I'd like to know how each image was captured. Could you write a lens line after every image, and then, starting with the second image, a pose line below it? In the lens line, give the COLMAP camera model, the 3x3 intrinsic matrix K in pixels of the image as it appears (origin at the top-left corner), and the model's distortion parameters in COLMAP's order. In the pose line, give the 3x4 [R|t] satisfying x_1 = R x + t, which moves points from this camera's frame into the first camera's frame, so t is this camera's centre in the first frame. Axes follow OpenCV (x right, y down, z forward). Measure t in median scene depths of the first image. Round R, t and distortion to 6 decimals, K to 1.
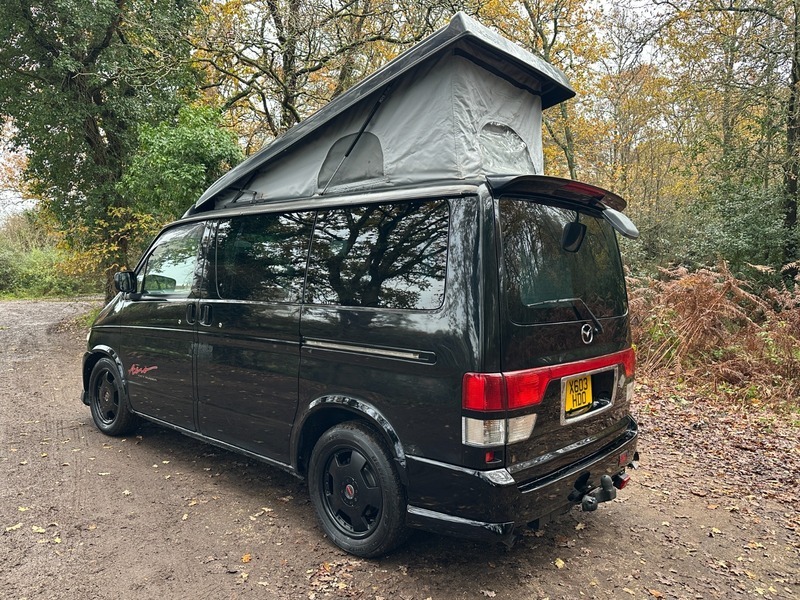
lens RADIAL K [[606.2, 0, 394.0], [0, 606.2, 294.7], [0, 0, 1]] dist [0.013784, -0.025706]
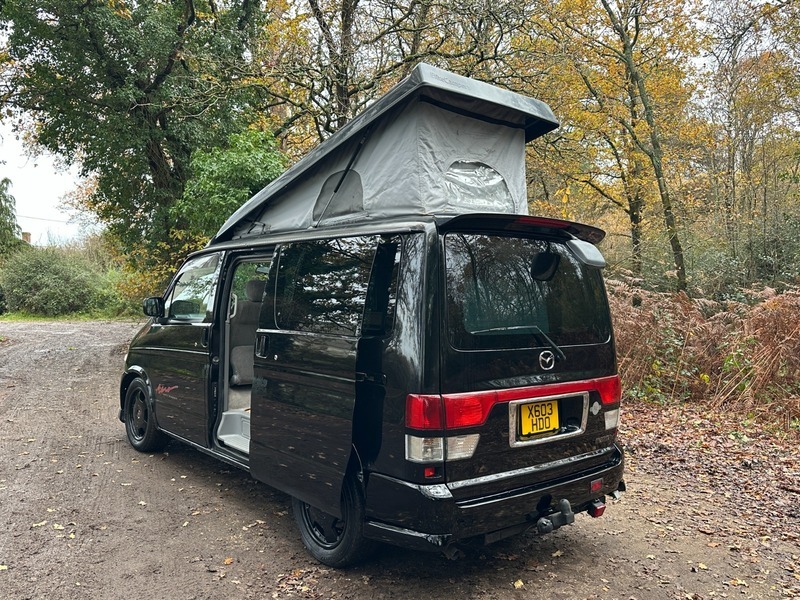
lens RADIAL K [[671.3, 0, 386.4], [0, 671.3, 283.5], [0, 0, 1]] dist [0.031242, -0.055453]
pose [[0.988553, -0.003228, -0.150838, 0.206237], [-0.004028, 0.998850, -0.047773, -0.009979], [0.150818, 0.047834, 0.987404, -0.170553]]
